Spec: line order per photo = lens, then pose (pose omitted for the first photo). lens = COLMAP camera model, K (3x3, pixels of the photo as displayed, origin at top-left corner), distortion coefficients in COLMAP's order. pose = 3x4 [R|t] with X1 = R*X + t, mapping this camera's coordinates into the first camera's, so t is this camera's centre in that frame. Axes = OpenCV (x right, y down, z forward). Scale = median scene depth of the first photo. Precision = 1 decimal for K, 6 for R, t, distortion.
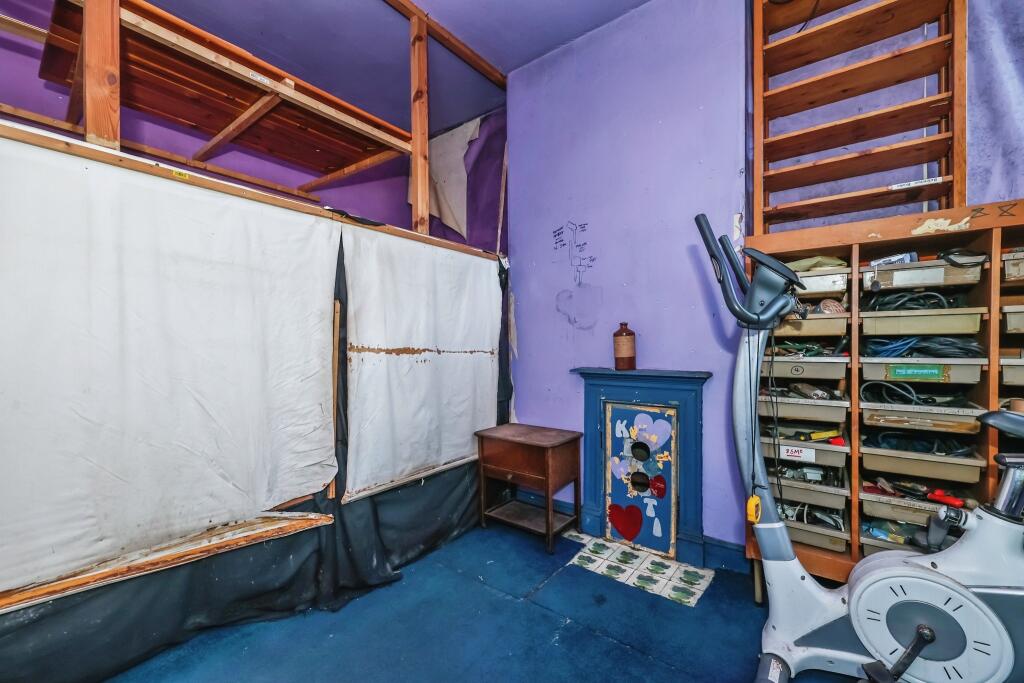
lens RADIAL K [[423.0, 0, 509.6], [0, 423.0, 349.6], [0, 0, 1]] dist [-0.000530, -0.000021]
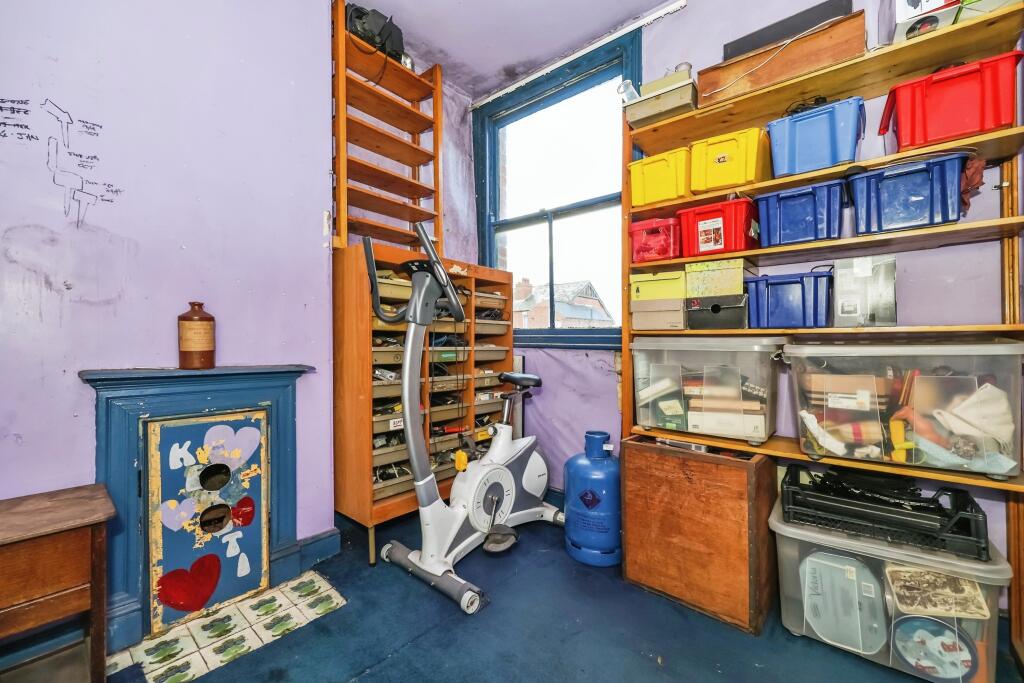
lens RADIAL K [[407.4, 0, 512.0], [0, 407.4, 341.5], [0, 0, 1]] dist [0.001042, 0.000092]
pose [[0.043659, 0.019492, 0.998856, -0.396315], [0.008938, 0.999762, -0.019901, 0.021413], [-0.999007, 0.009797, 0.043474, 0.452219]]
